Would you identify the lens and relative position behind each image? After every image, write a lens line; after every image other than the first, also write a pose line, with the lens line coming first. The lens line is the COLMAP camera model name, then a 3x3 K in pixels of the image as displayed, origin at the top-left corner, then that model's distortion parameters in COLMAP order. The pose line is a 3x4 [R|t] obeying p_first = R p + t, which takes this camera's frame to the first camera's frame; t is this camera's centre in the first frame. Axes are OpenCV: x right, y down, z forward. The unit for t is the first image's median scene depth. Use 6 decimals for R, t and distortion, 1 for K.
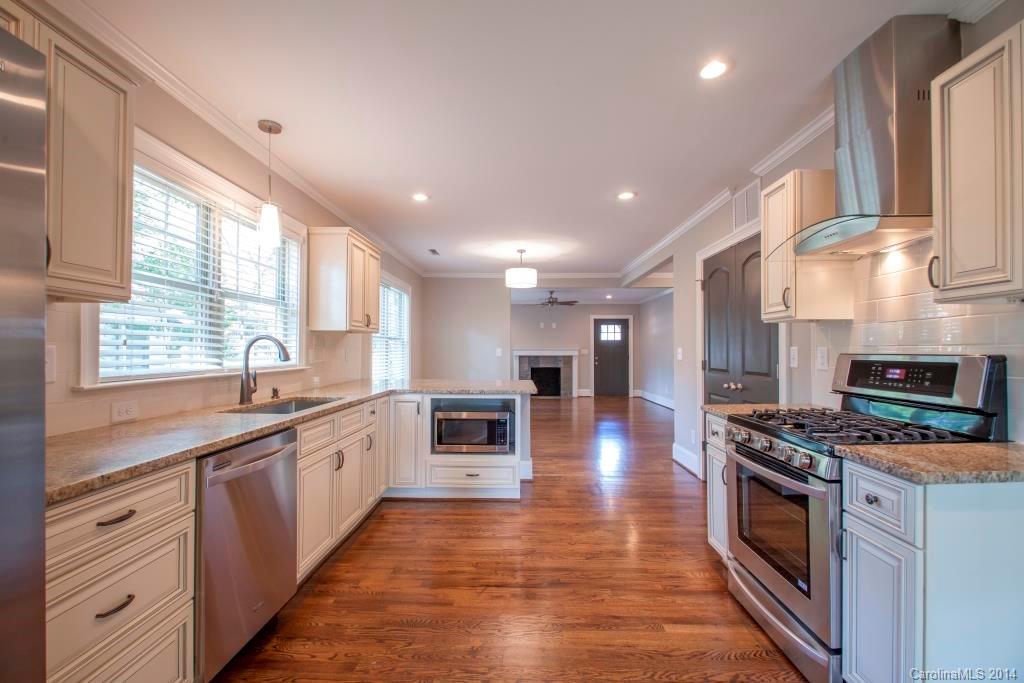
lens RADIAL K [[442.9, 0, 514.0], [0, 442.9, 344.8], [0, 0, 1]] dist [-0.013110, -0.000002]
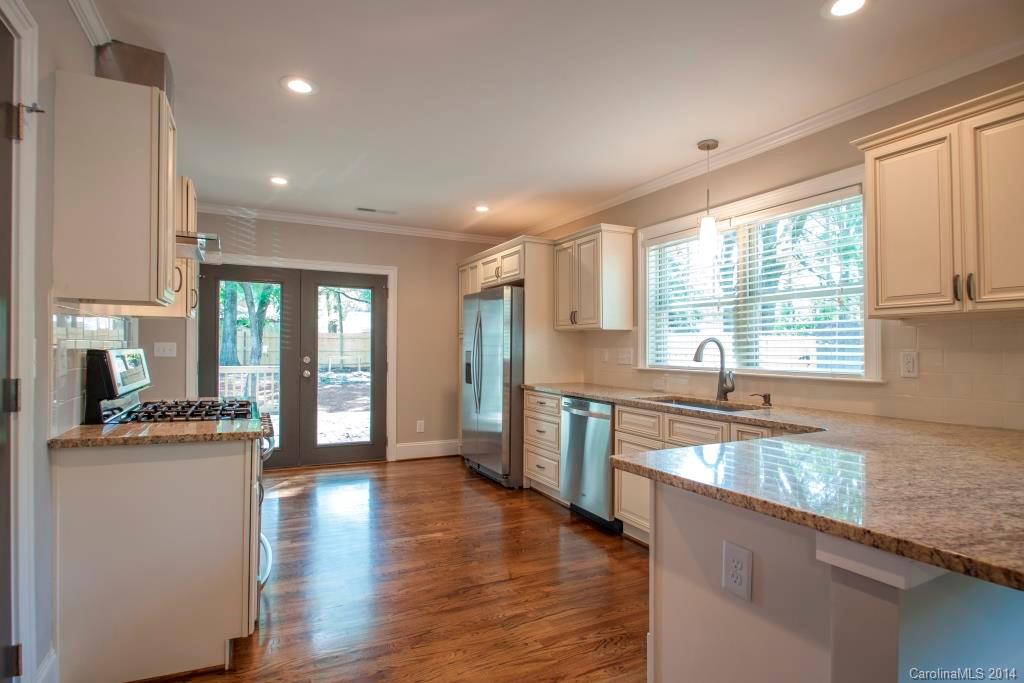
lens RADIAL K [[507.1, 0, 486.4], [0, 507.1, 347.2], [0, 0, 1]] dist [-0.000944, 0.000257]
pose [[-0.897826, -0.016226, -0.440051, 0.342433], [-0.009981, 0.999814, -0.016501, 0.019965], [0.440237, -0.010423, -0.897821, 1.347479]]
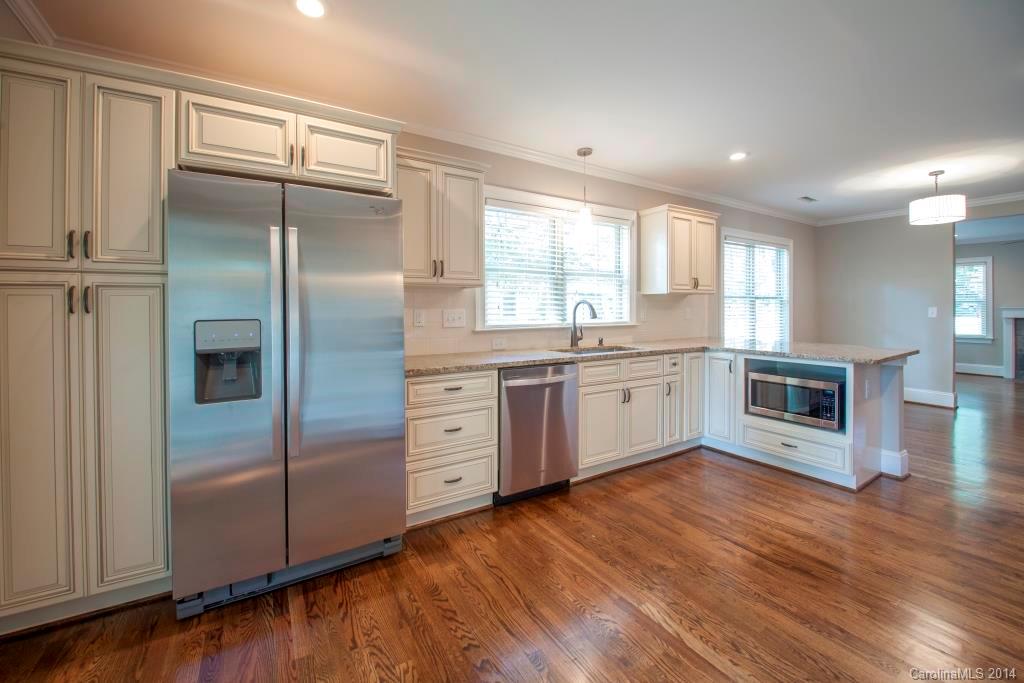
lens RADIAL K [[424.1, 0, 496.1], [0, 424.1, 316.8], [0, 0, 1]] dist [-0.002477, -0.001041]
pose [[0.534174, 0.011766, -0.845293, 0.321307], [0.014764, 0.999621, 0.023244, -0.003255], [0.845246, -0.024897, 0.533797, 0.017478]]
